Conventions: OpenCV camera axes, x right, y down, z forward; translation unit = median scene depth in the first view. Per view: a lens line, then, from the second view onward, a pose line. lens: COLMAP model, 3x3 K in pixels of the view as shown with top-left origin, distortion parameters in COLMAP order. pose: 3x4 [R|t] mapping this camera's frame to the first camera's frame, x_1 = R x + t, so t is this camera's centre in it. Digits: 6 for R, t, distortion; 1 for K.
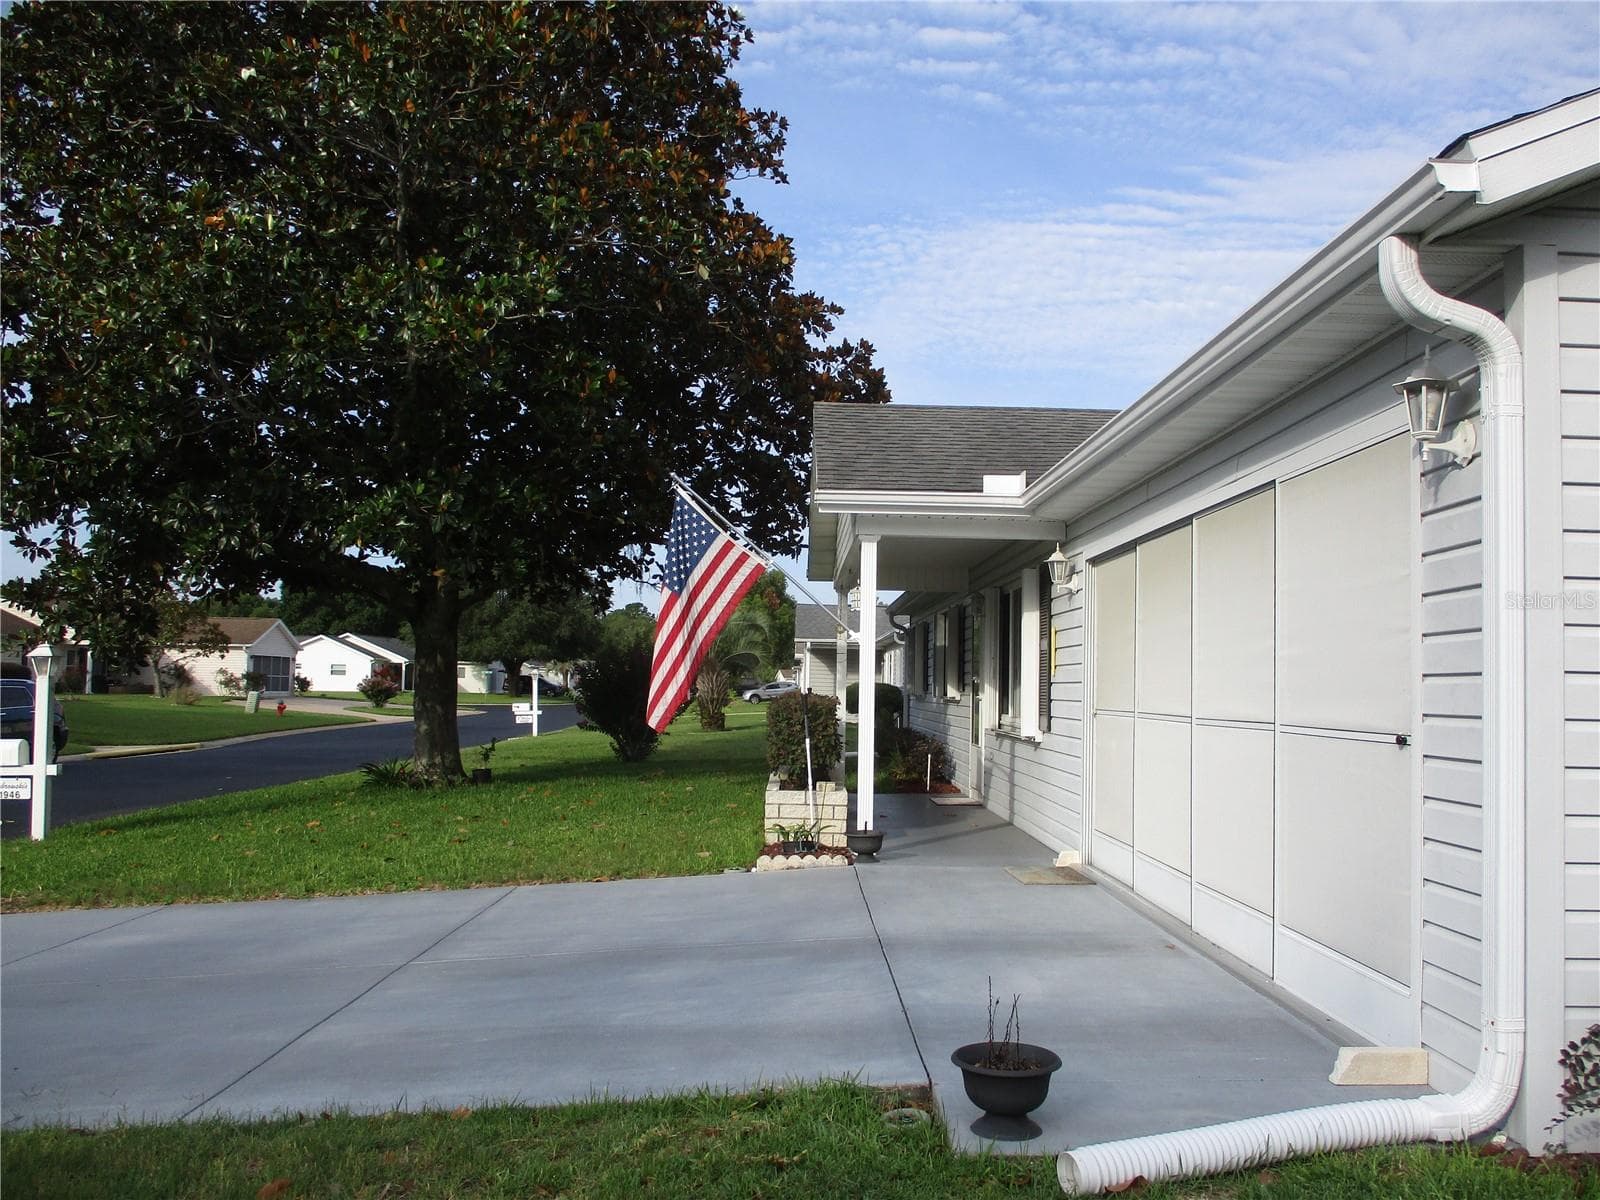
lens RADIAL K [[1328.5, 0, 805.5], [0, 1328.5, 607.8], [0, 0, 1]] dist [-0.021704, 0.001285]
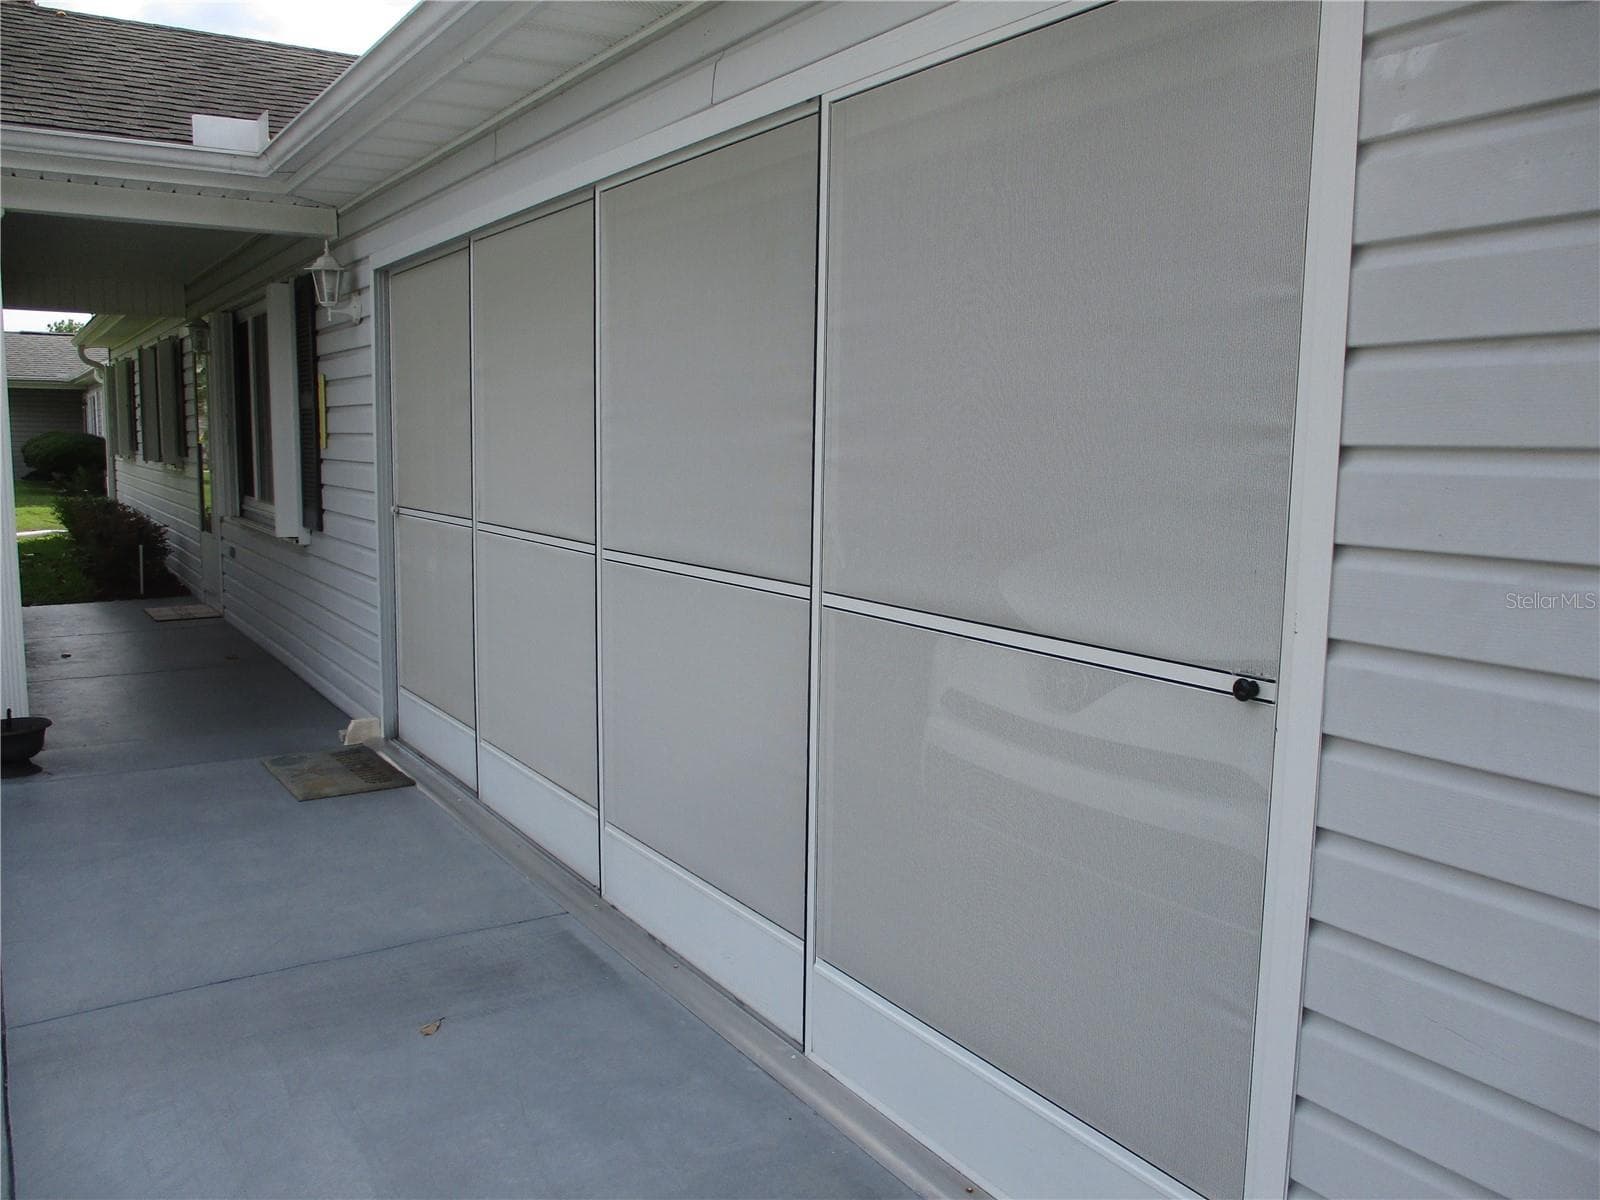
lens RADIAL K [[1328.5, 0, 804.5], [0, 1328.5, 604.0], [0, 0, 1]] dist [-0.021704, 0.001285]
pose [[0.854492, -0.074448, 0.514101, 0.049344], [-0.025807, 0.982371, 0.185154, -0.001583], [-0.518823, -0.171481, 0.837507, 0.333174]]
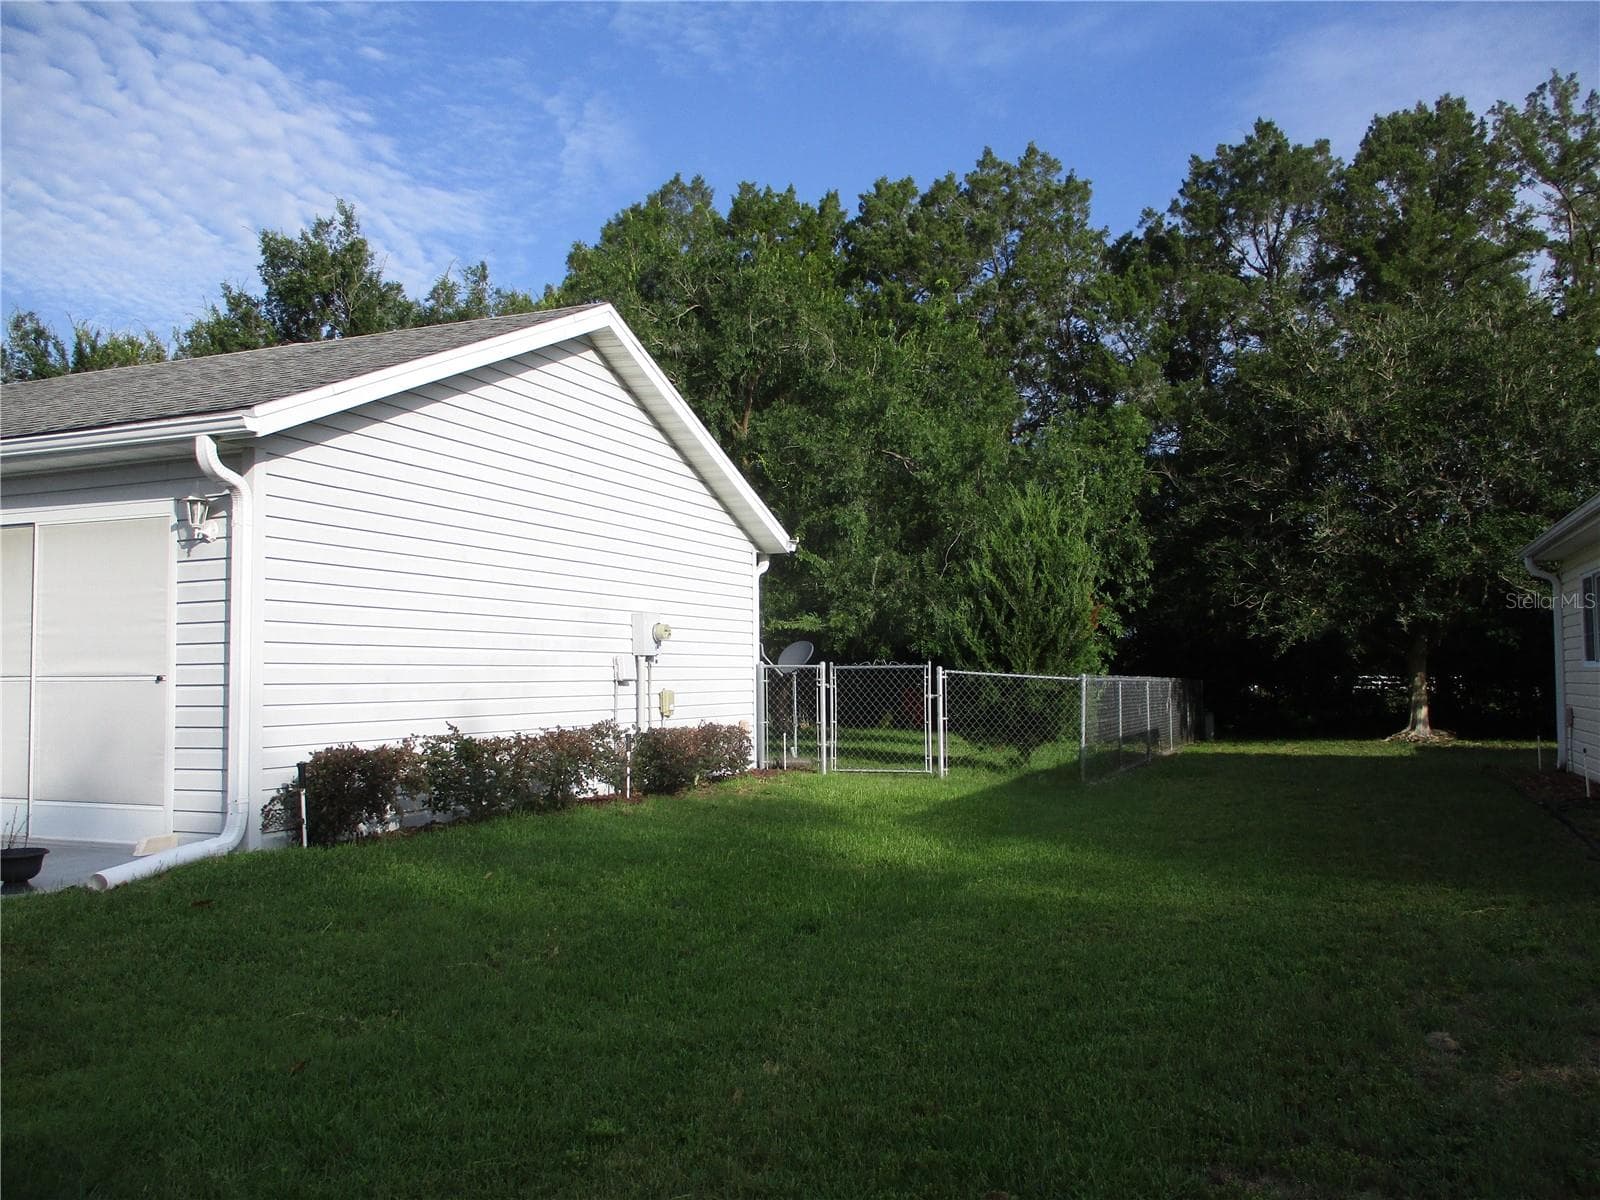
lens RADIAL K [[1328.5, 0, 809.3], [0, 1328.5, 608.6], [0, 0, 1]] dist [-0.021704, 0.001285]
pose [[0.398291, 0.027094, 0.916859, -0.429544], [-0.042723, 0.999027, -0.010963, -0.009062], [-0.916264, -0.034805, 0.399061, -0.285377]]
